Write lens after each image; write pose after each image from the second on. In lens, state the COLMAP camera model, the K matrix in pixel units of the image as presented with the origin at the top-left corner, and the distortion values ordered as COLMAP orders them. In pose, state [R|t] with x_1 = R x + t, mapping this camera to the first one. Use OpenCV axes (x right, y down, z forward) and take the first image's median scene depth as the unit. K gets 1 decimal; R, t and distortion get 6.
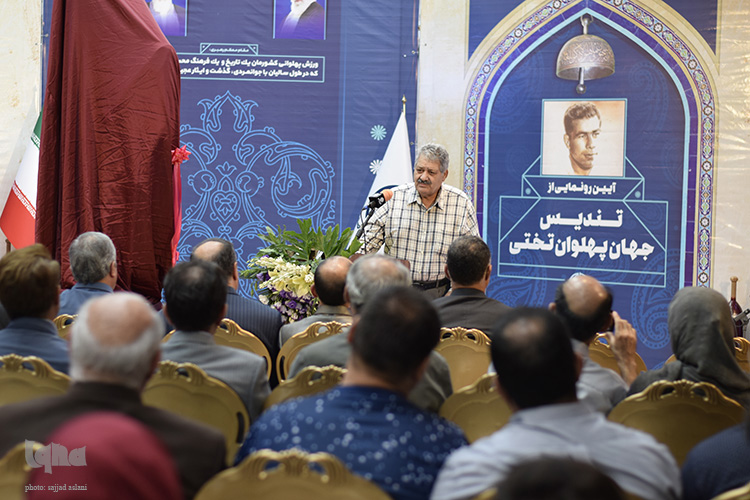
lens RADIAL K [[1631.5, 0, 375.0], [0, 1631.5, 250.0], [0, 0, 1]] dist [0.005003, -0.061881]
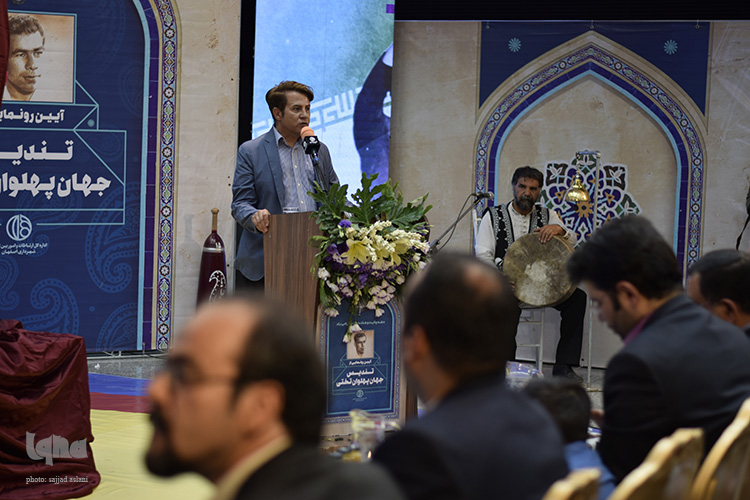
lens RADIAL K [[1631.5, 0, 375.0], [0, 1631.5, 250.0], [0, 0, 1]] dist [0.005003, -0.061881]
pose [[0.406308, -0.088140, 0.909475, -0.582992], [0.020422, 0.995964, 0.087398, -0.038950], [-0.913508, -0.016938, 0.406468, 0.484472]]
